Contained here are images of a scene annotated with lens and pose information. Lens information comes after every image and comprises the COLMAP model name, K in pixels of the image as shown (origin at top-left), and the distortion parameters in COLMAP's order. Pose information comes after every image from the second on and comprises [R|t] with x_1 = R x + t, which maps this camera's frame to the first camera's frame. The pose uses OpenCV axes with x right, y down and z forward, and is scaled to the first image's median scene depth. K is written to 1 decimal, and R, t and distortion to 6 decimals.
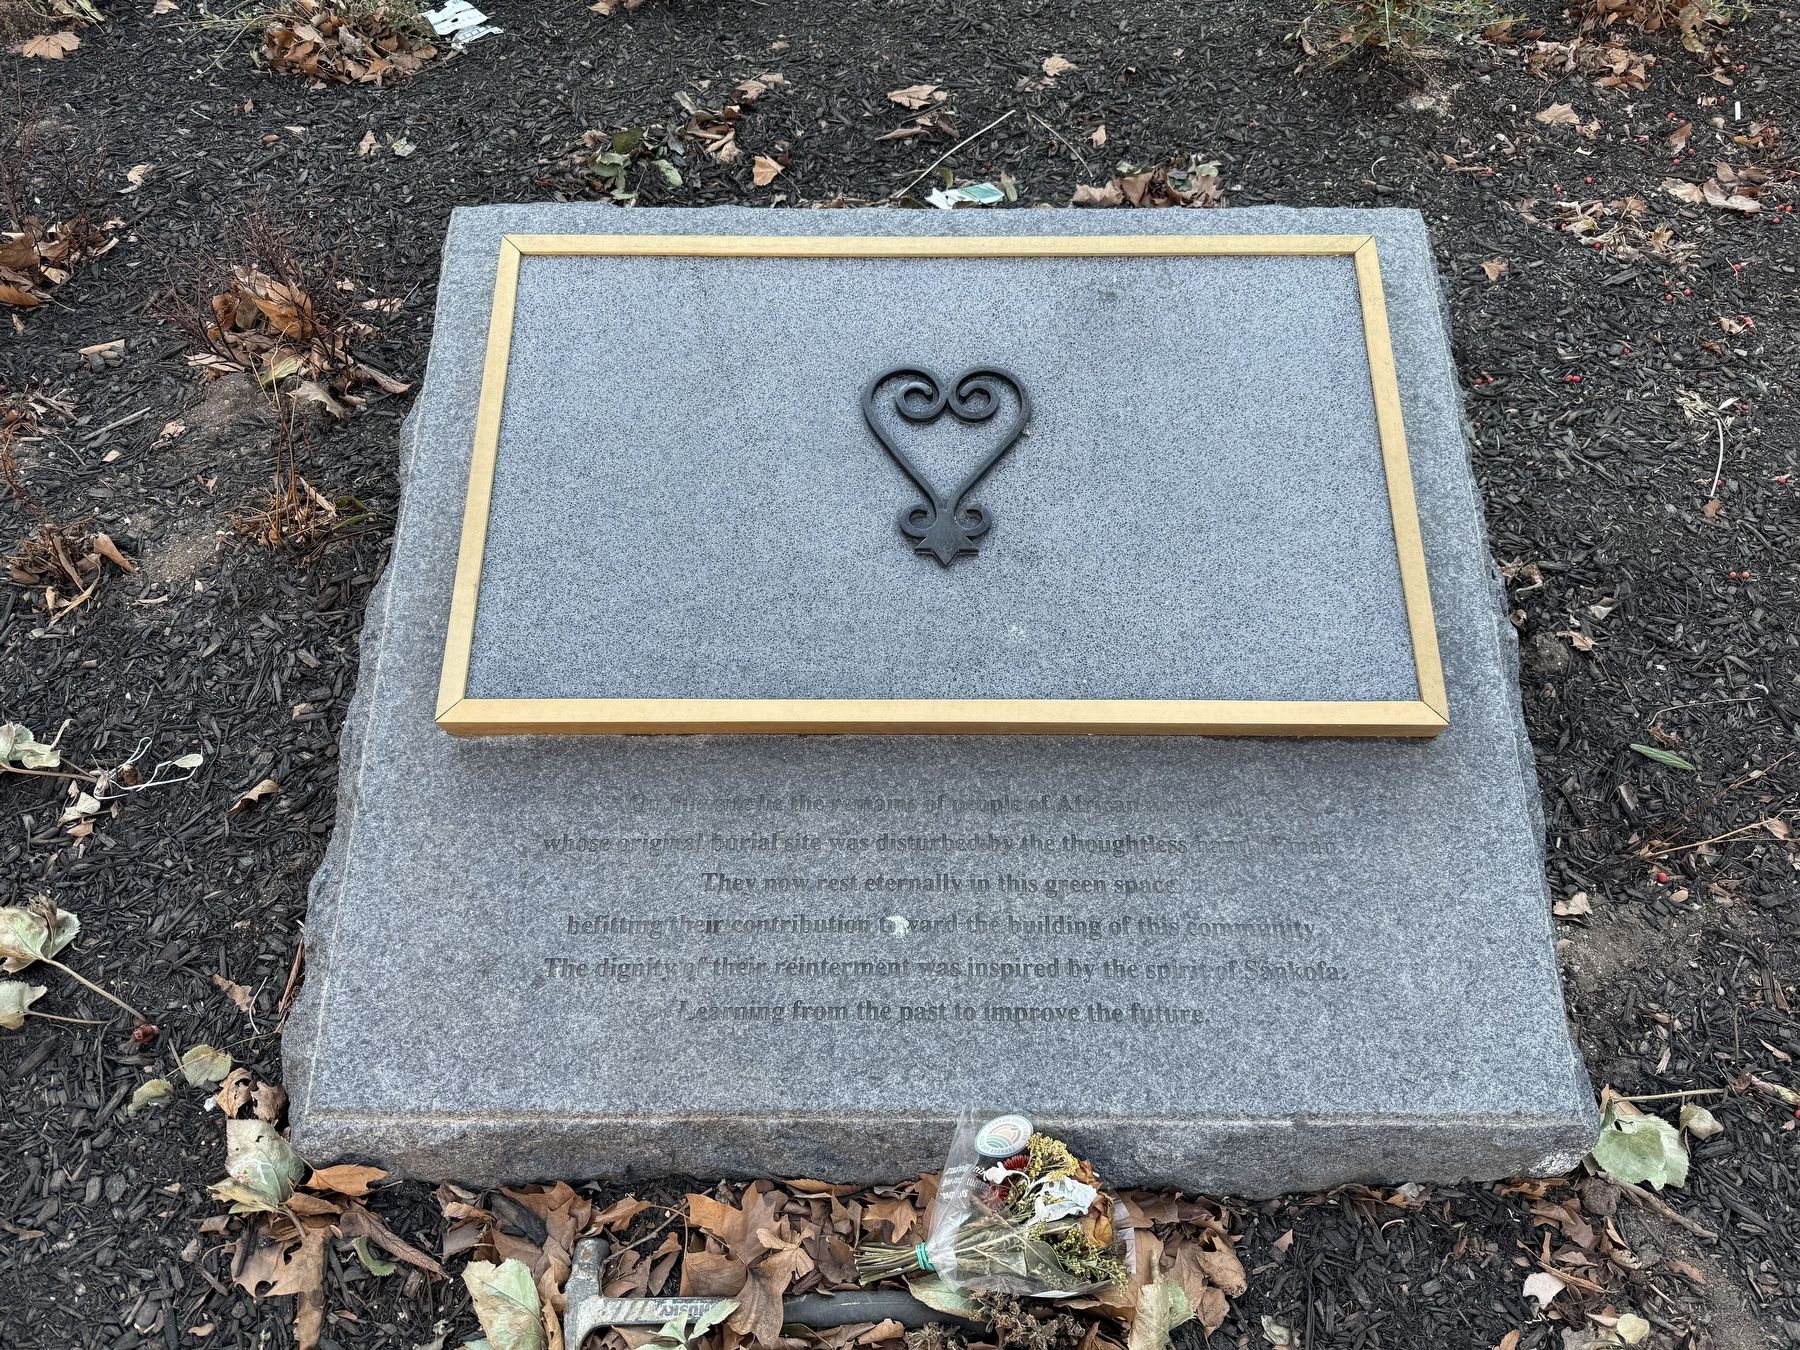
lens RADIAL K [[1248.7, 0, 900.0], [0, 1248.7, 675.0], [0, 0, 1]] dist [0.062501, -0.076232]
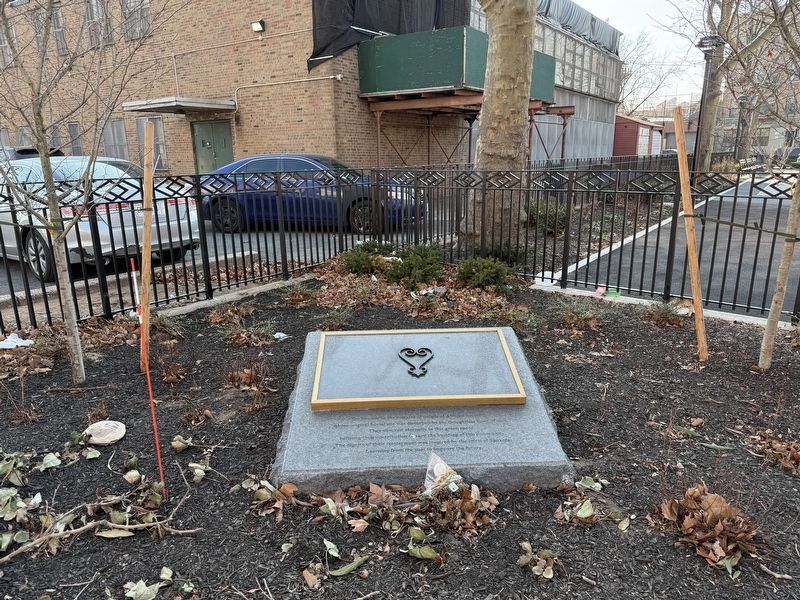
lens RADIAL K [[555.0, 0, 400.0], [0, 555.0, 300.0], [0, 0, 1]] dist [0.062501, -0.076232]
pose [[0.998816, -0.020480, 0.044137, -0.117003], [0.043837, 0.772408, -0.633612, 1.001366], [-0.021115, 0.634796, 0.772391, -0.790110]]
